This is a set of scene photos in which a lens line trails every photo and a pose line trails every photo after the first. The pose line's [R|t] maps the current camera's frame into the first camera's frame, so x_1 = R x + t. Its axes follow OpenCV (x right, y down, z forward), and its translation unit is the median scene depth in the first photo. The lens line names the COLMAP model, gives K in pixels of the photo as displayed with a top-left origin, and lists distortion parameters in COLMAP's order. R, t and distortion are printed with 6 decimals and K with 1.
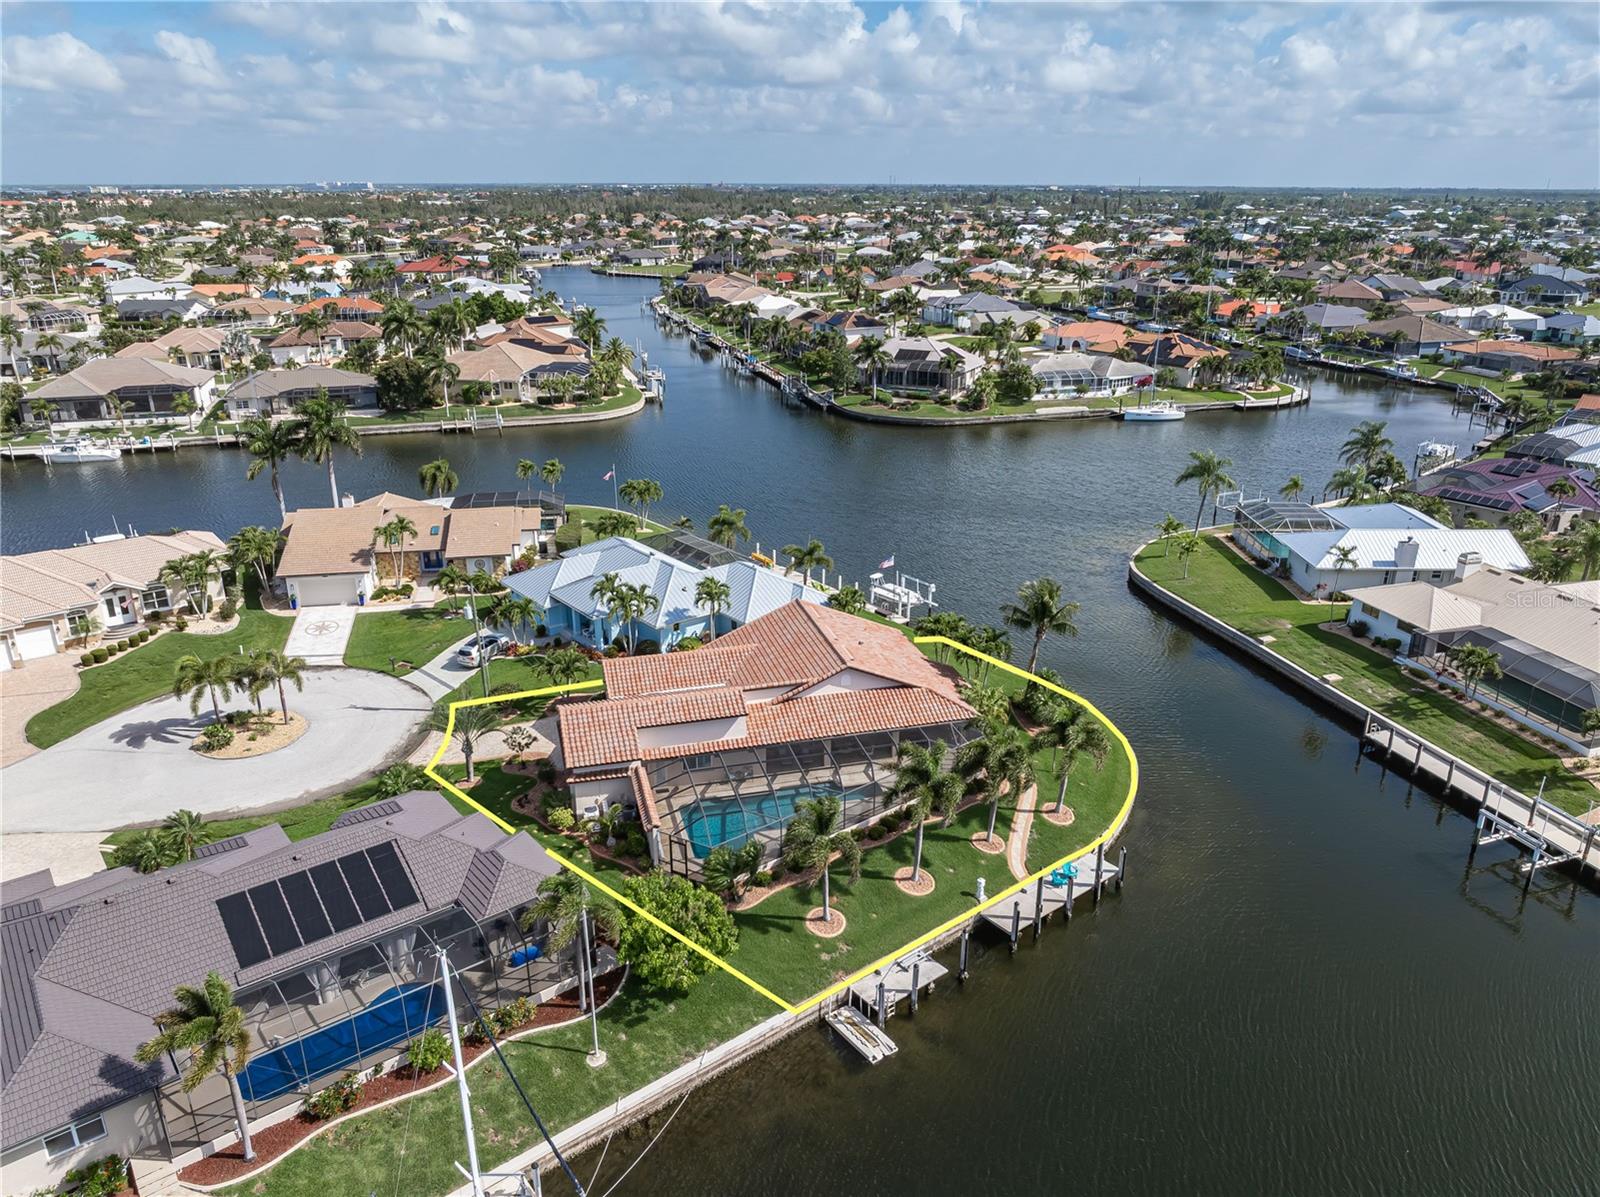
lens RADIAL K [[1125.8, 0, 805.2], [0, 1125.8, 597.3], [0, 0, 1]] dist [-0.027736, 0.012786]
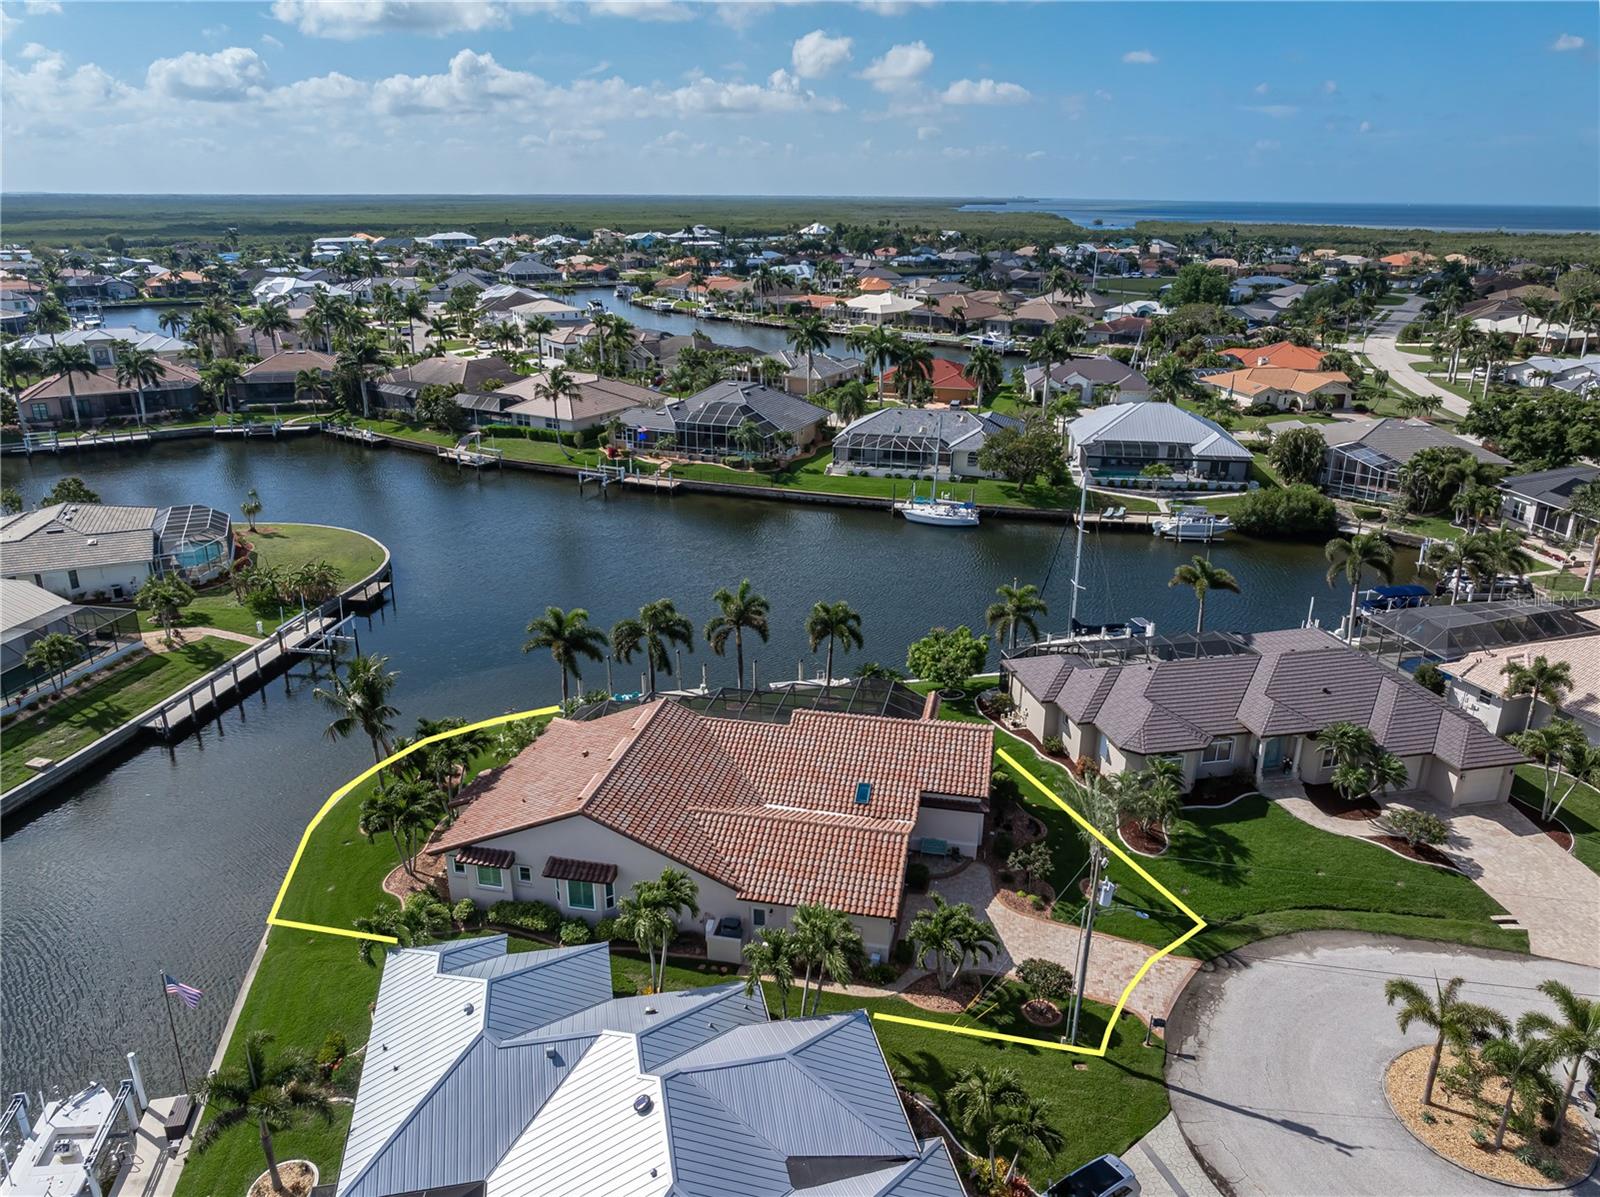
lens RADIAL K [[1118.9, 0, 800.0], [0, 1118.9, 598.5], [0, 0, 1]] dist [-0.021283, 0.006395]
pose [[-0.887644, -0.162321, 0.430977, -0.387121], [0.154256, 0.776973, 0.610343, -0.477721], [-0.433929, 0.608248, -0.664636, 1.371316]]
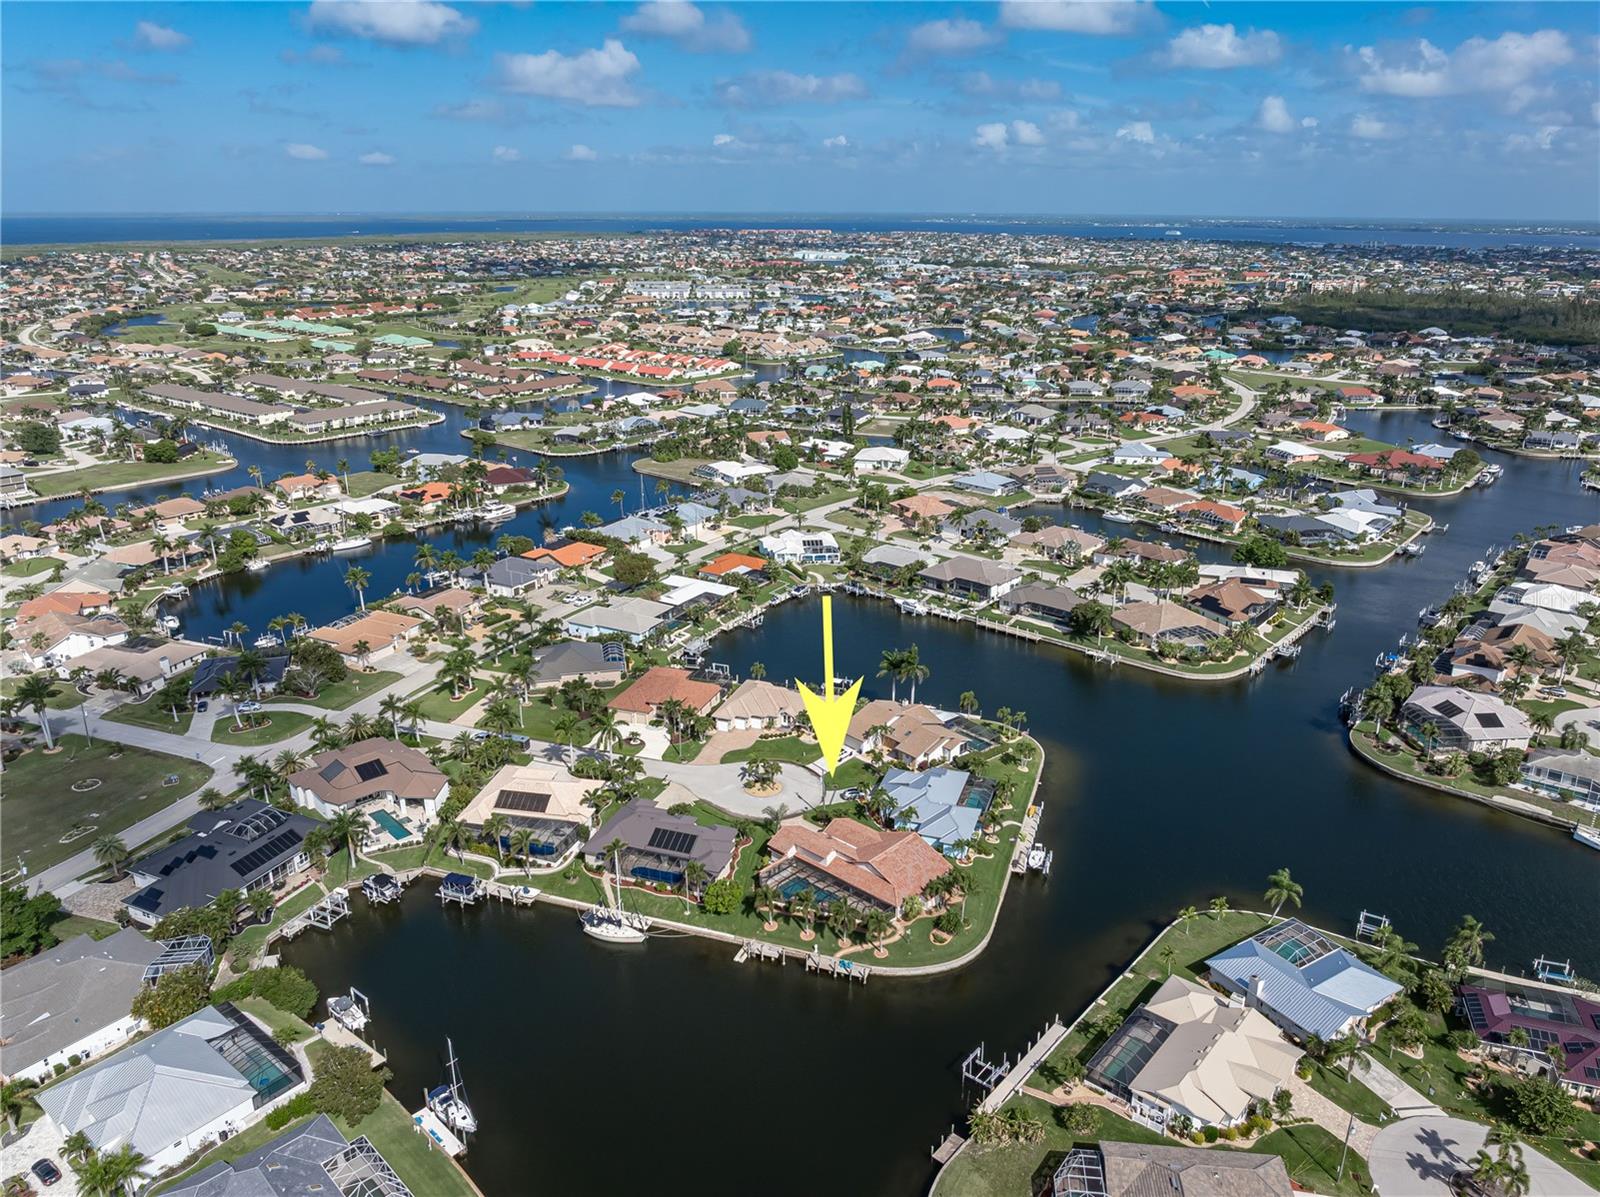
lens RADIAL K [[1132.2, 0, 806.1], [0, 1132.2, 572.1], [0, 0, 1]] dist [-0.020682, -0.002627]
pose [[0.531007, 0.261129, -0.806128, 1.700177], [-0.298241, 0.948056, 0.110648, -0.733886], [0.793148, 0.181665, 0.581304, -0.654412]]
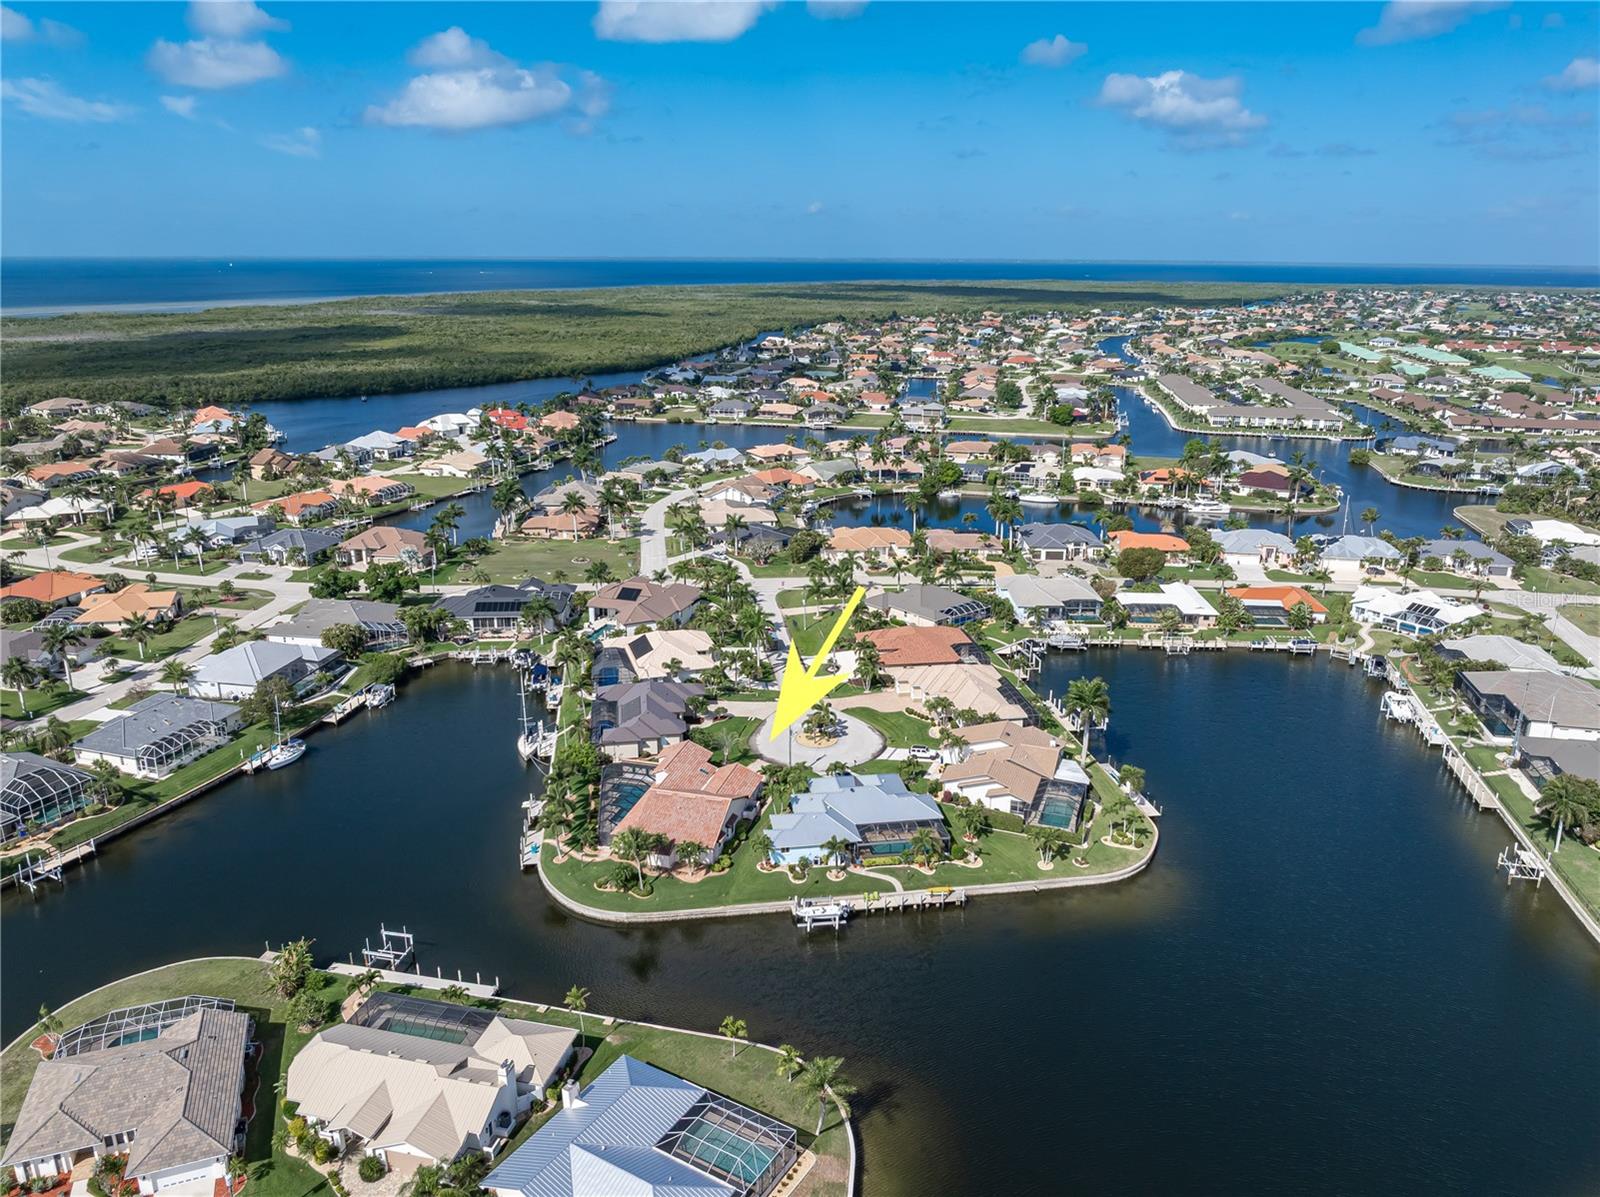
lens RADIAL K [[1125.8, 0, 805.2], [0, 1125.8, 597.3], [0, 0, 1]] dist [-0.027736, 0.012786]
pose [[-0.500126, 0.249248, -0.829307, 1.533917], [-0.308199, 0.843741, 0.439449, -1.250281], [0.809251, 0.475371, -0.345159, 1.705652]]
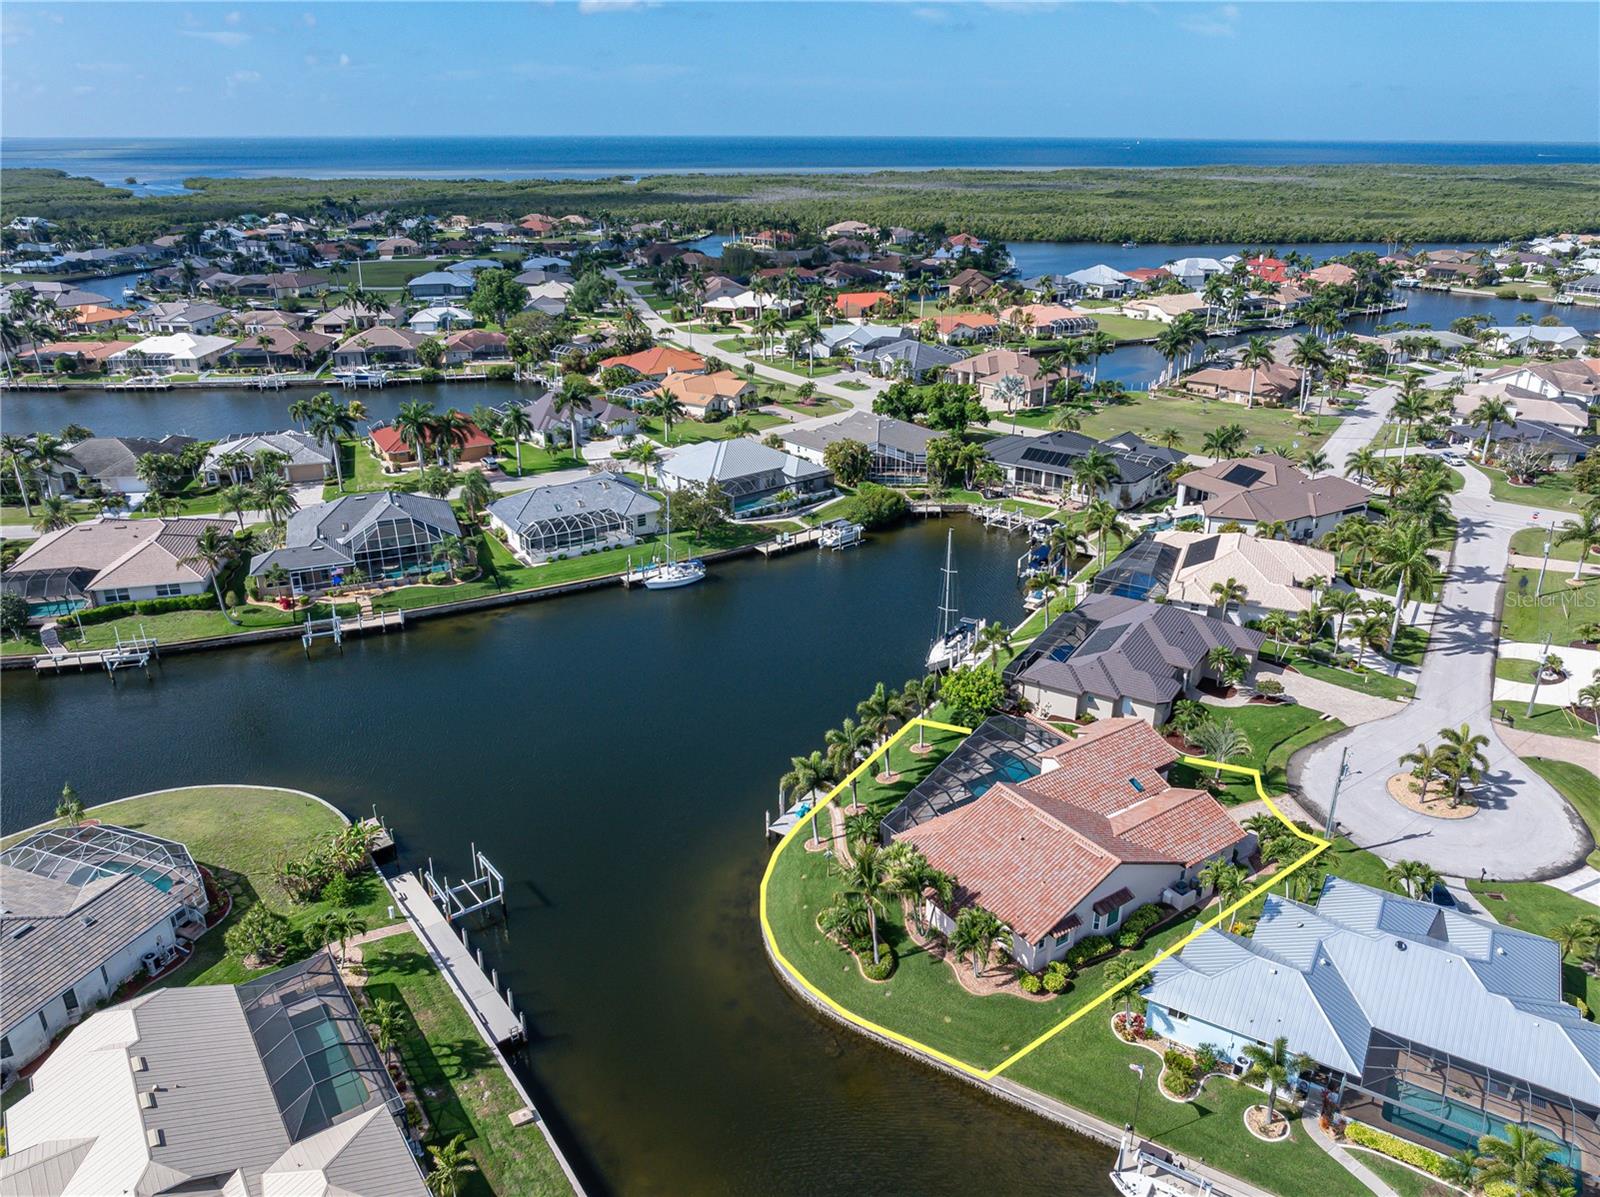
lens RADIAL K [[1125.8, 0, 805.2], [0, 1125.8, 597.3], [0, 0, 1]] dist [-0.027736, 0.012786]
pose [[-0.945708, 0.120984, -0.301661, 0.532138], [-0.116838, 0.739545, 0.662889, -0.802580], [0.303291, 0.662145, -0.685258, 1.509535]]
